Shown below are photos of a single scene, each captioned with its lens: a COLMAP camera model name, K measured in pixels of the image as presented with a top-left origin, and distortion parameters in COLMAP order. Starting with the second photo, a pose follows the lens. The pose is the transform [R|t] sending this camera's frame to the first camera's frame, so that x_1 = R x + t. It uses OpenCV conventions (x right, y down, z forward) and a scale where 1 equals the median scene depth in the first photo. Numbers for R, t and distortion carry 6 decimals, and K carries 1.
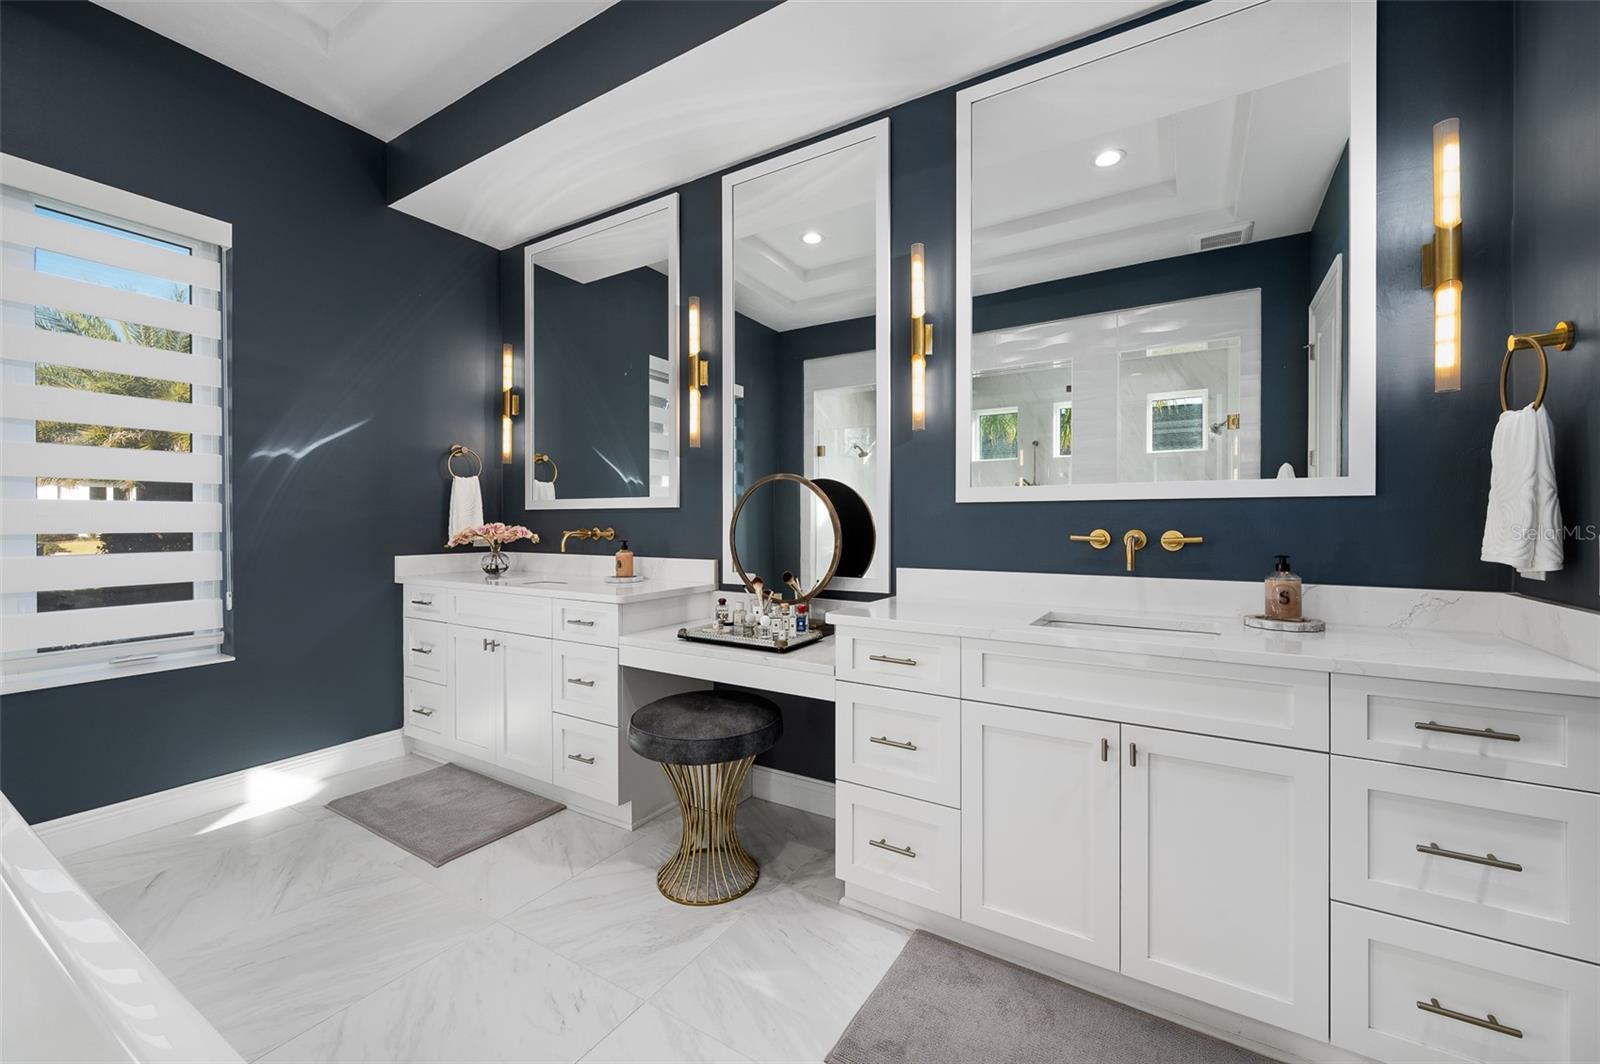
lens RADIAL K [[633.0, 0, 803.4], [0, 633.0, 522.2], [0, 0, 1]] dist [0.002668, 0.000172]
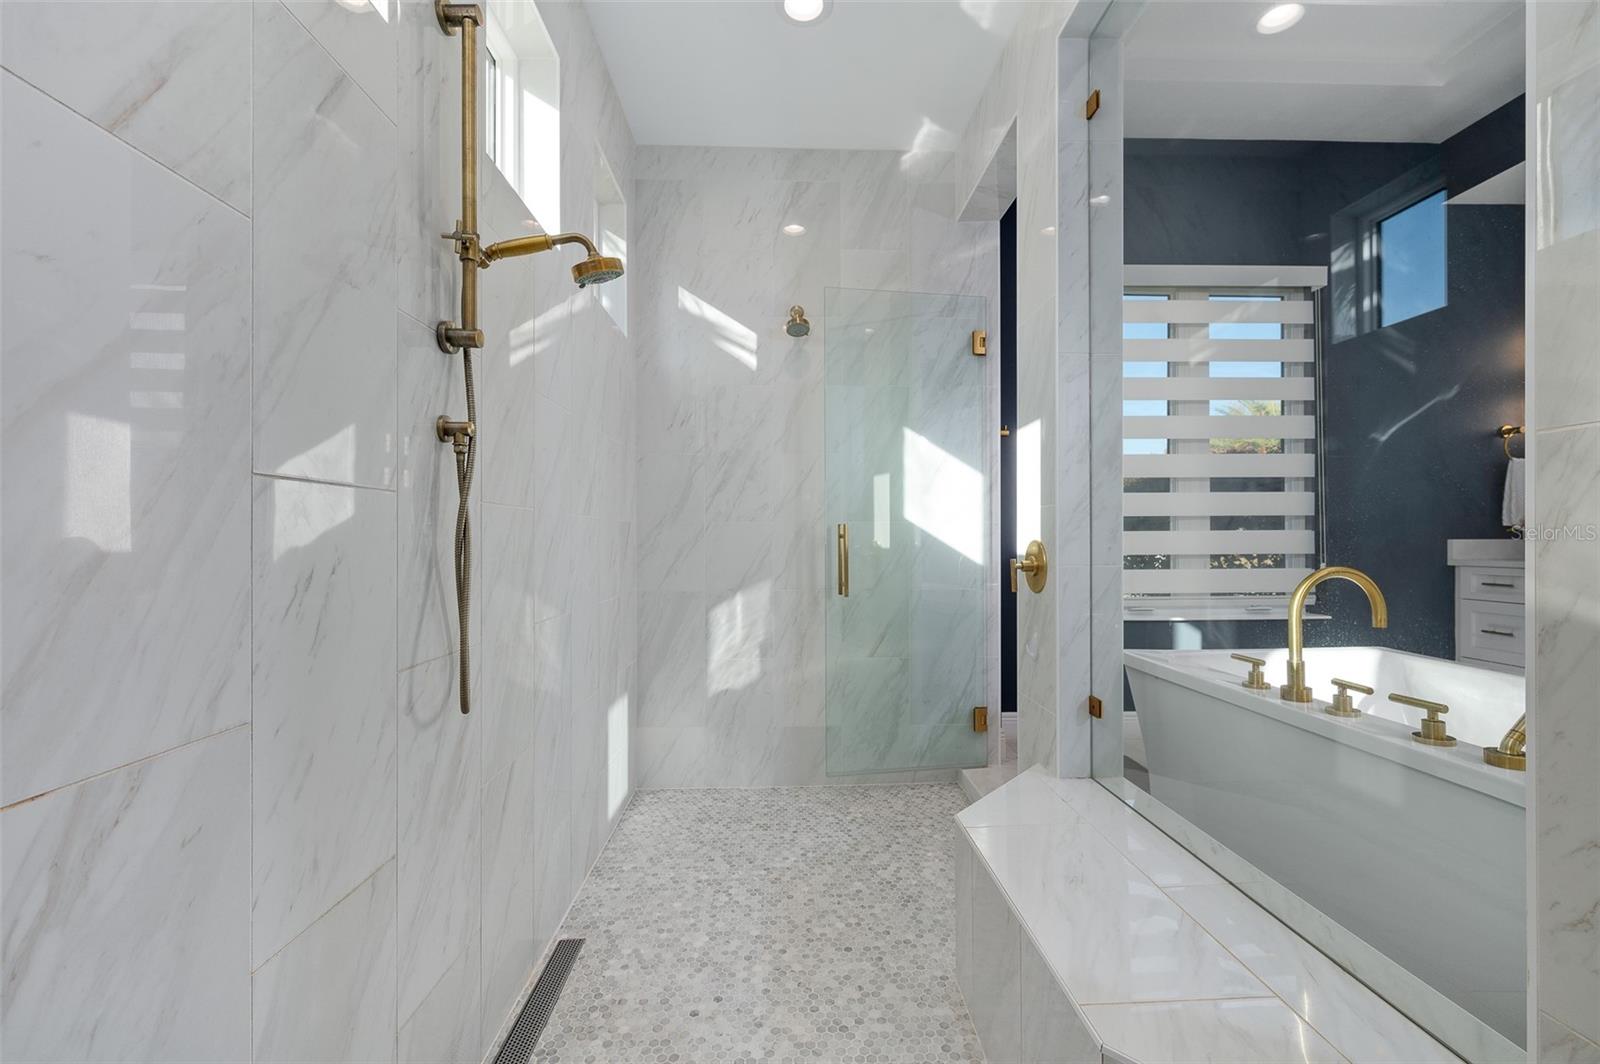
lens RADIAL K [[659.1, 0, 797.7], [0, 659.1, 543.5], [0, 0, 1]] dist [0.025995, 0.000051]
pose [[0.547385, -0.009375, -0.836828, -0.360731], [0.014180, 0.999898, -0.001926, 0.057269], [0.836761, -0.010812, 0.547462, -0.525204]]
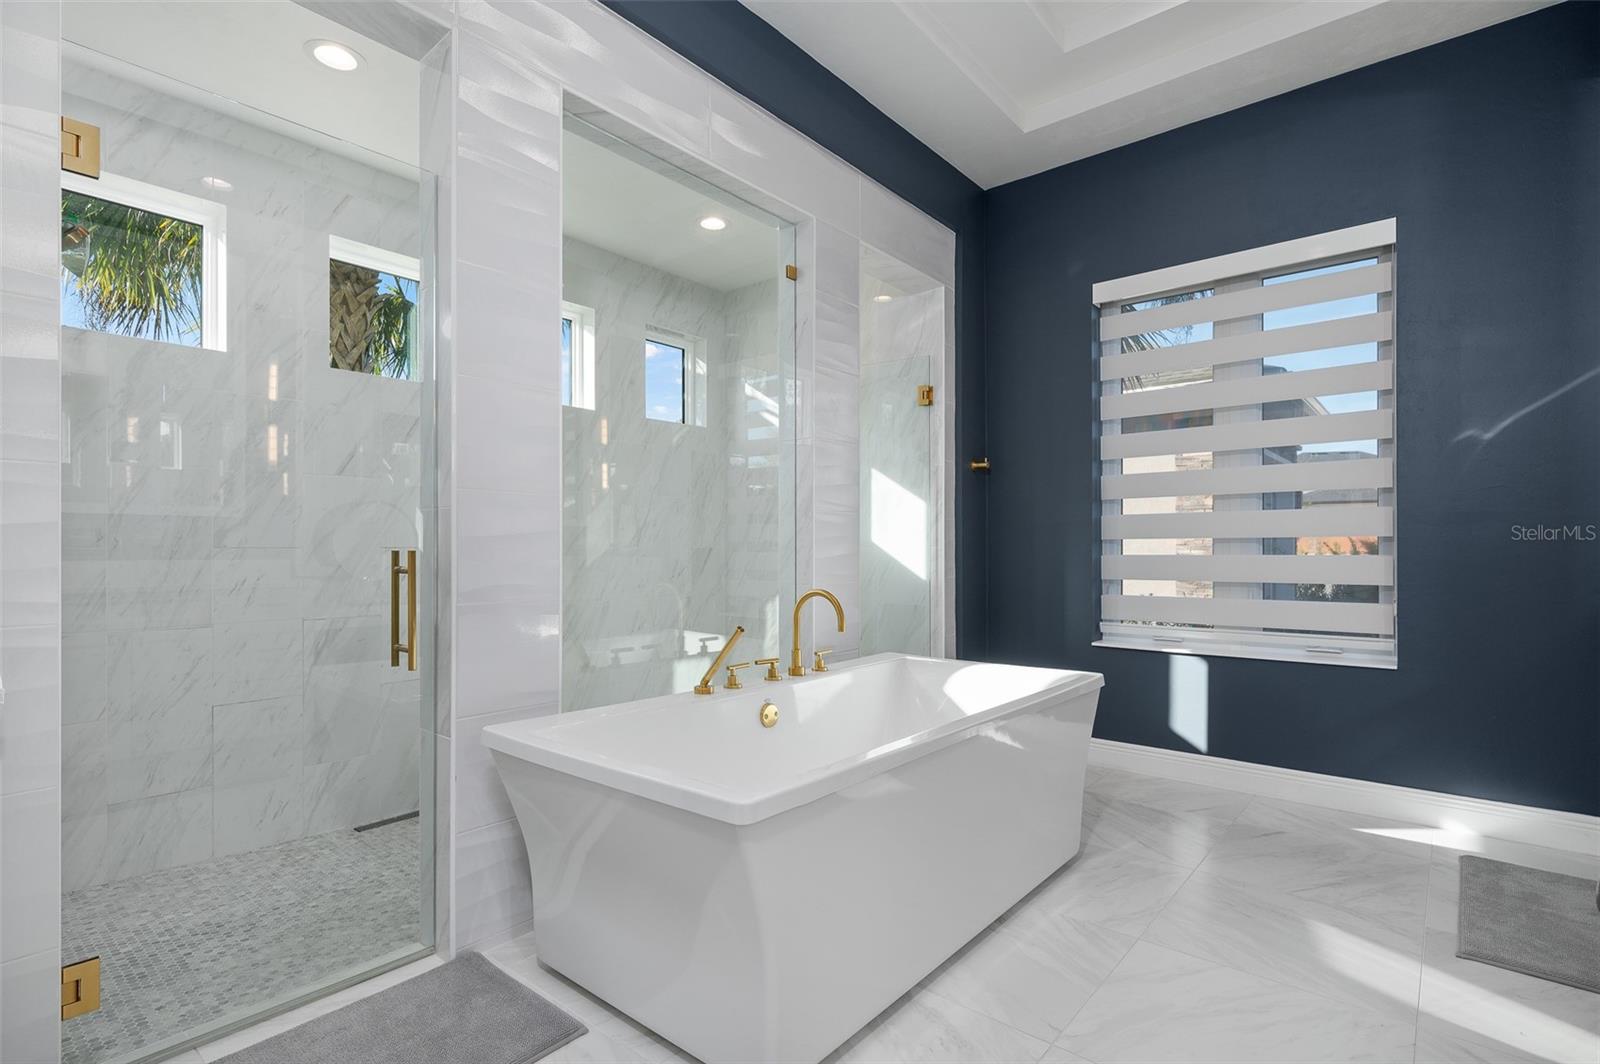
lens RADIAL K [[776.4, 0, 798.9], [0, 776.4, 543.8], [0, 0, 1]] dist [0.000688, 0.000537]
pose [[-0.147423, -0.006093, -0.989055, 0.363046], [0.003952, 0.999969, -0.006750, 0.029381], [0.989066, -0.004904, -0.147395, 0.254099]]
